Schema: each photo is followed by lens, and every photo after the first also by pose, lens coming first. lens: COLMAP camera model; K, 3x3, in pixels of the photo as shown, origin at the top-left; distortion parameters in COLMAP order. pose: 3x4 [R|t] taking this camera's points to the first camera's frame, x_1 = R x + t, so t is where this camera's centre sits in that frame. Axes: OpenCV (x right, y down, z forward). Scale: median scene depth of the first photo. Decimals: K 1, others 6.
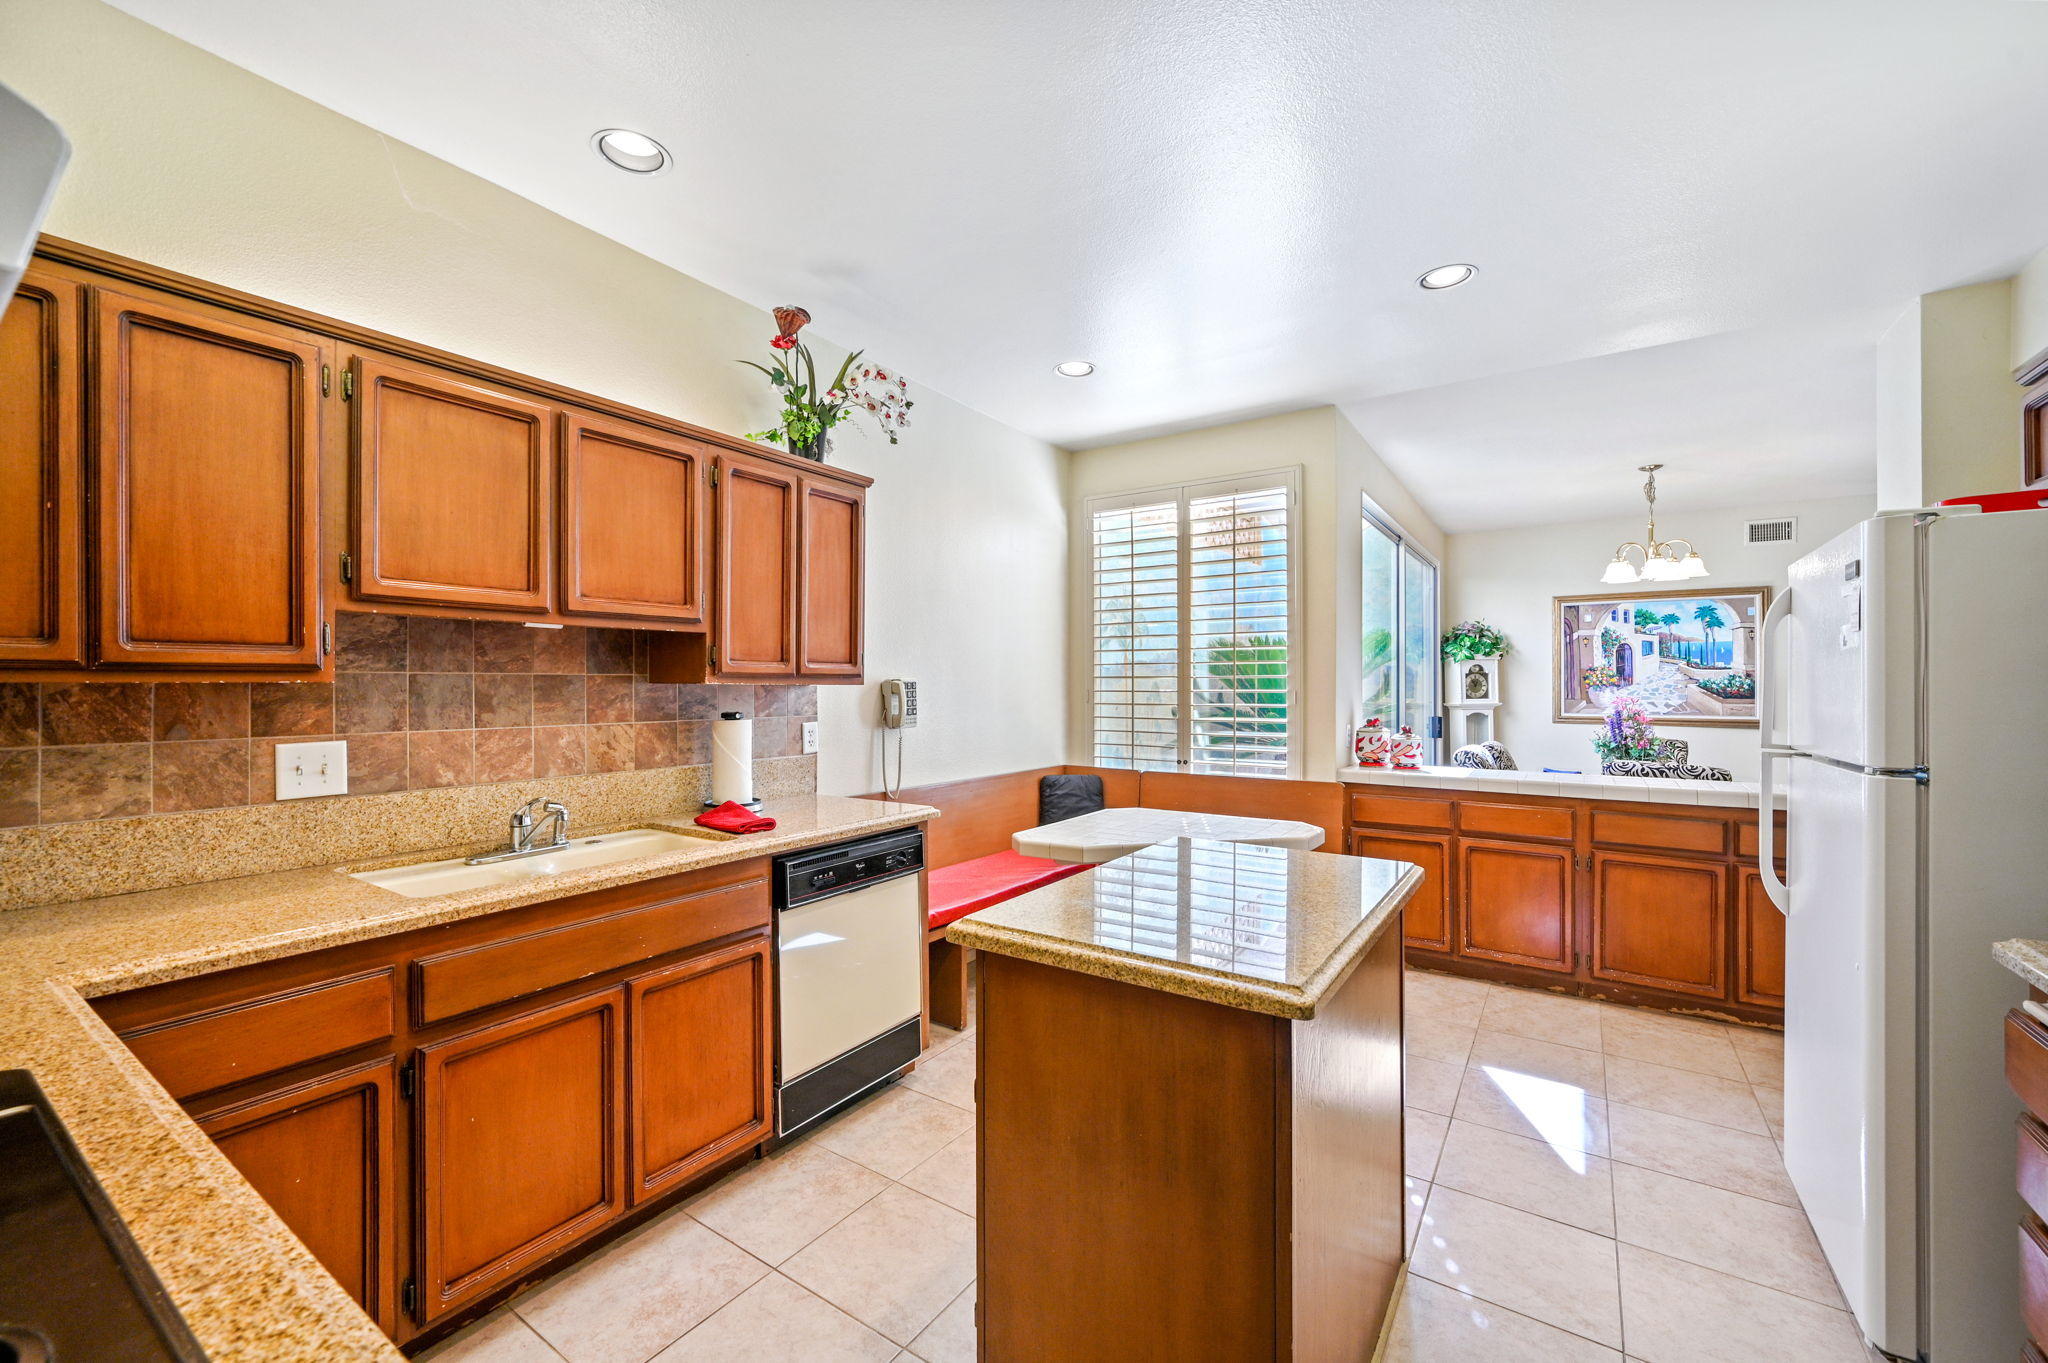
lens RADIAL K [[812.6, 0, 1013.6], [0, 812.6, 687.0], [0, 0, 1]] dist [-0.000224, 0.000119]
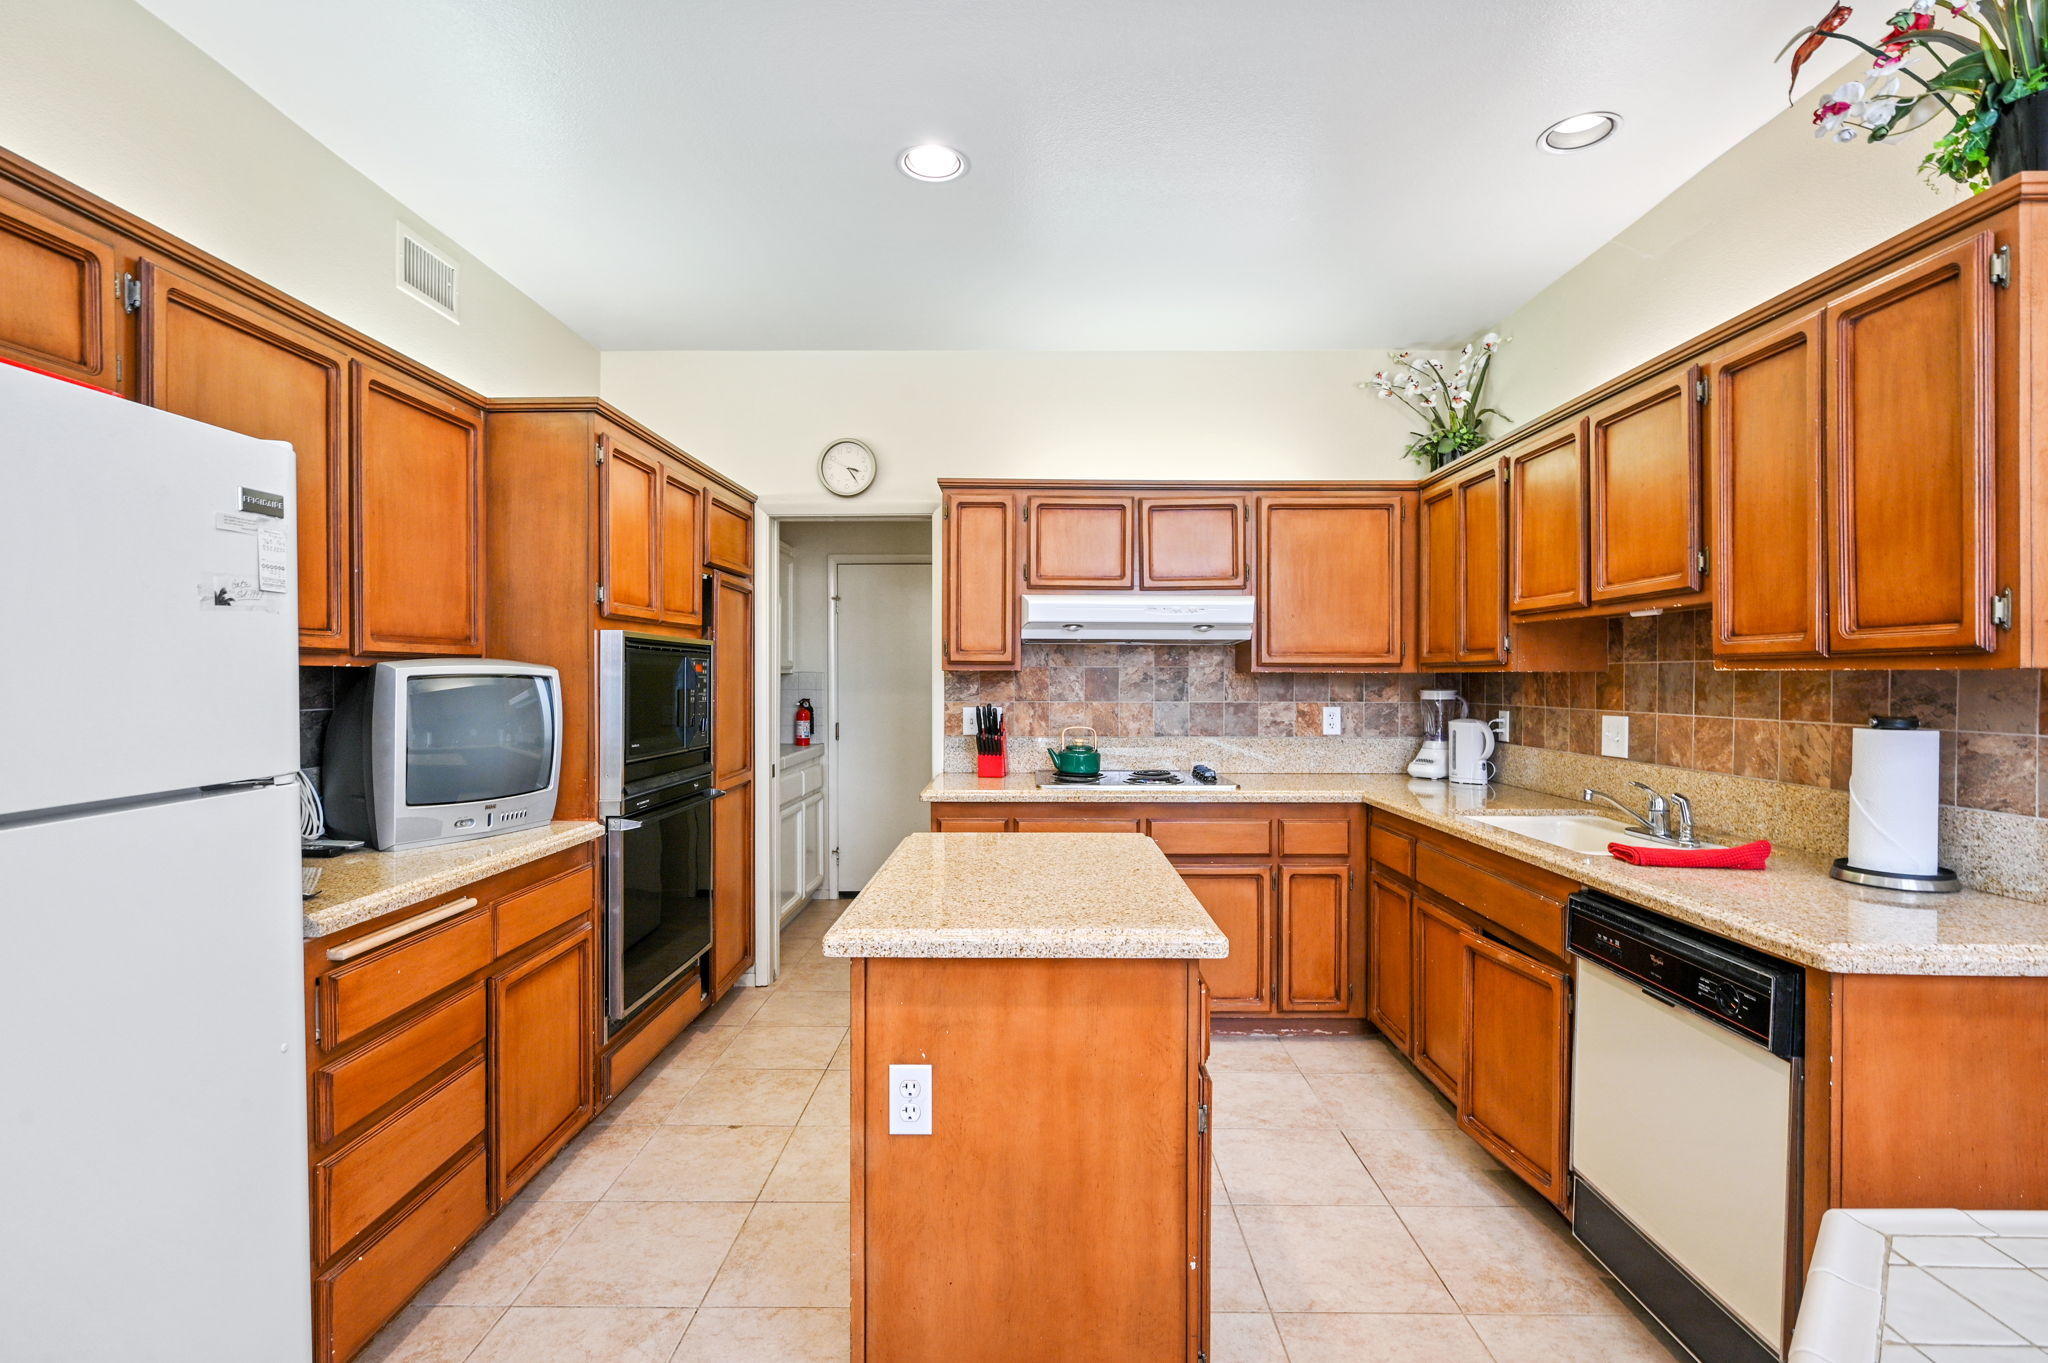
lens RADIAL K [[946.3, 0, 1024.0], [0, 946.3, 681.5], [0, 0, 1]] dist [-0.000205, 0.001183]
pose [[-0.823089, 0.003649, -0.567901, 0.333840], [-0.000454, 0.999975, 0.007084, 0.000351], [0.567912, 0.006089, -0.823066, 0.706509]]
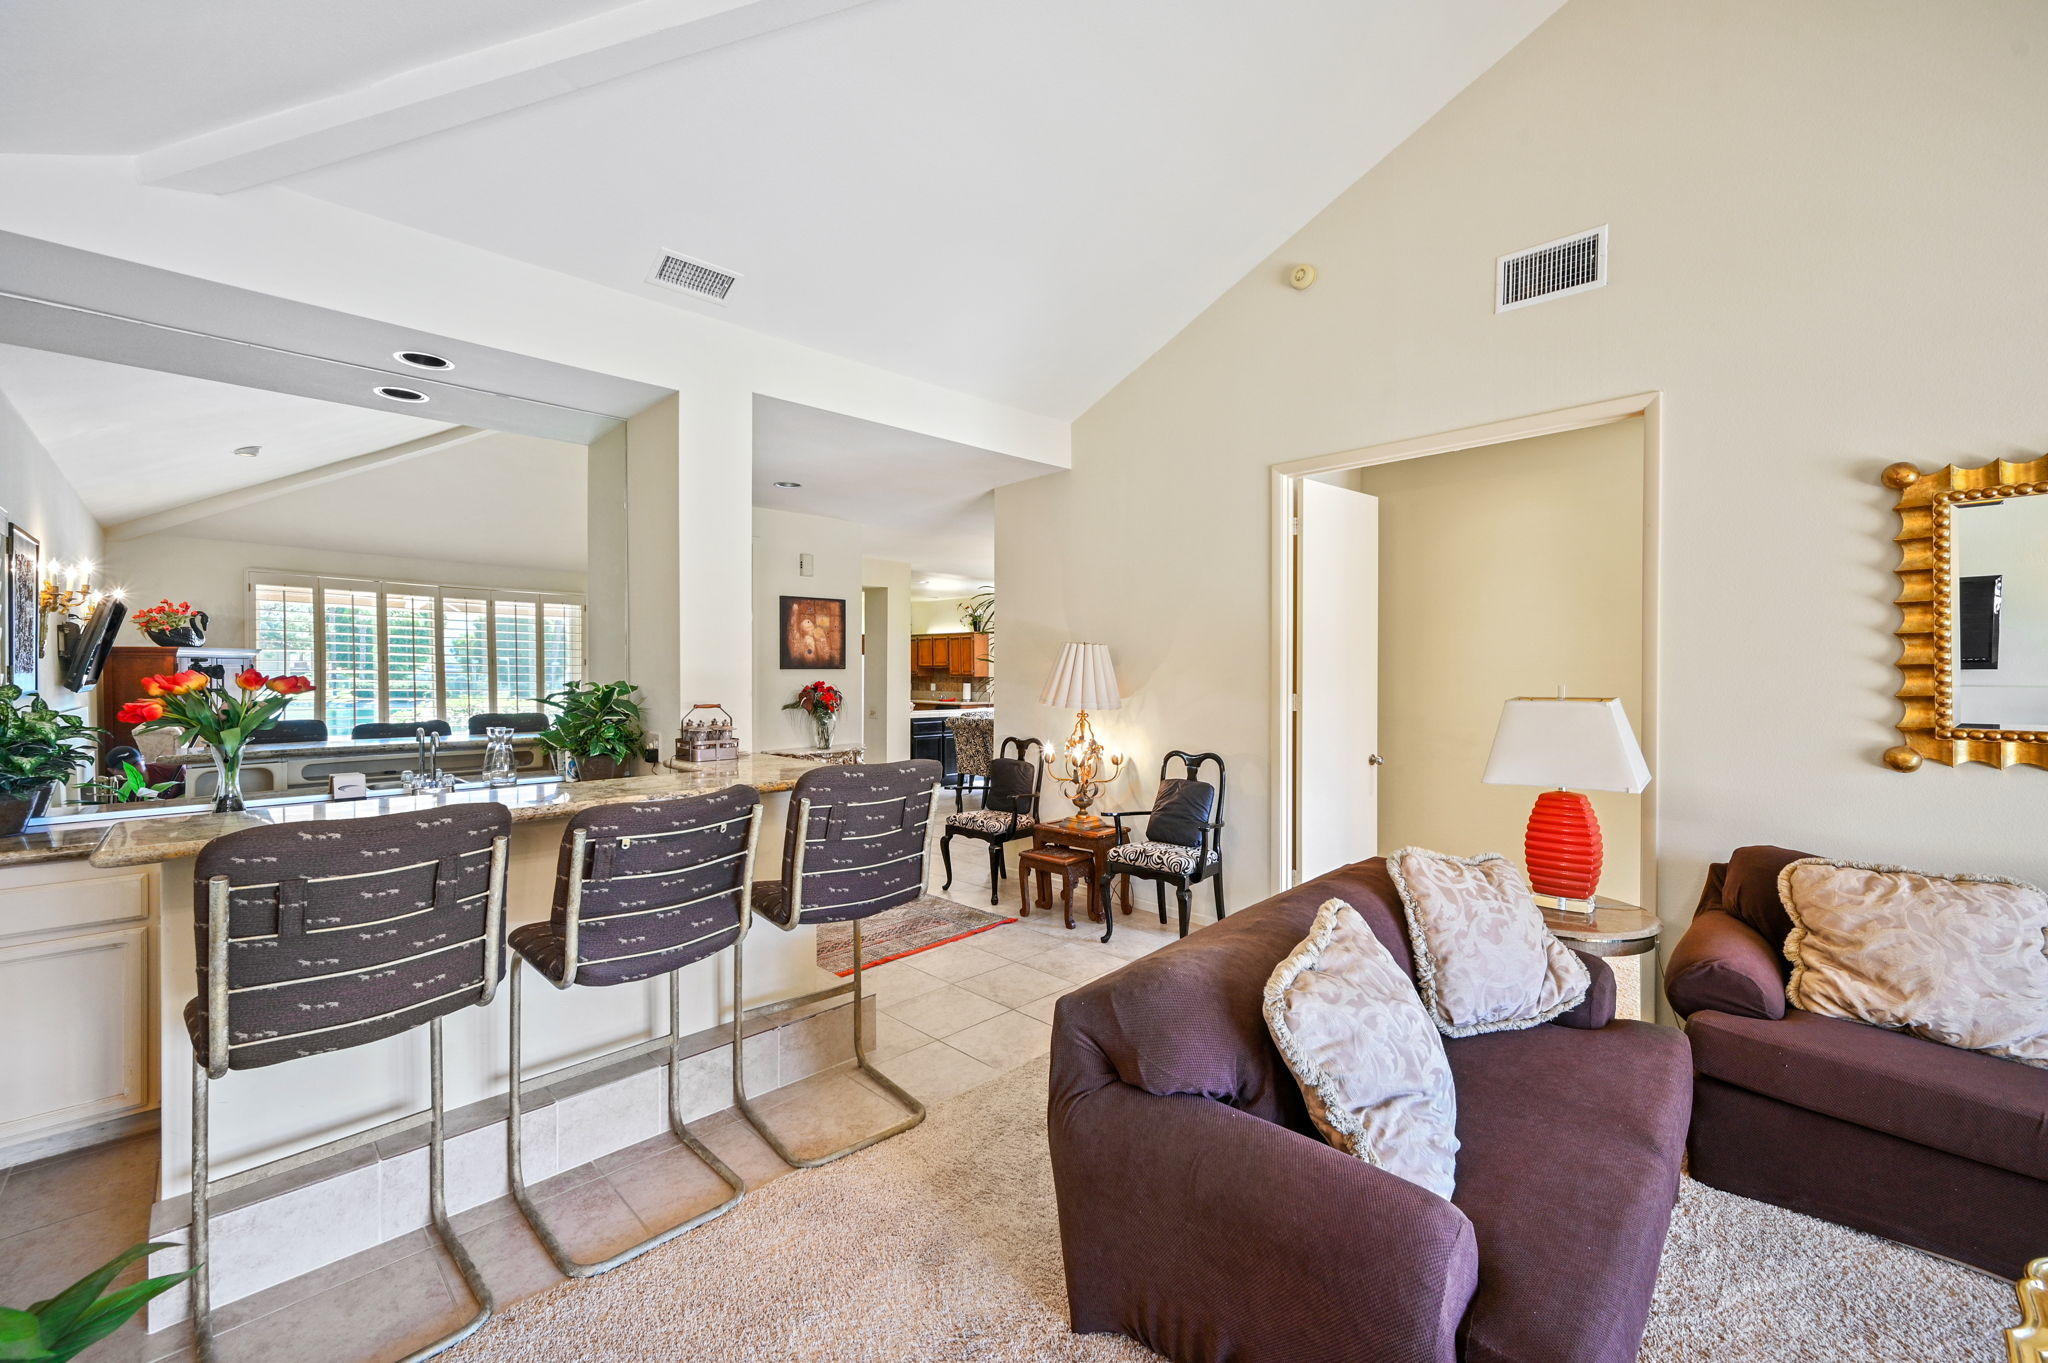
lens RADIAL K [[816.3, 0, 1024.0], [0, 816.3, 681.5], [0, 0, 1]] dist [0.000320, 0.000034]
pose [[-0.177031, 0.009720, -0.984157, 2.756063], [-0.003491, 0.999939, 0.010503, -0.016272], [0.984199, 0.005295, -0.176986, 1.333396]]
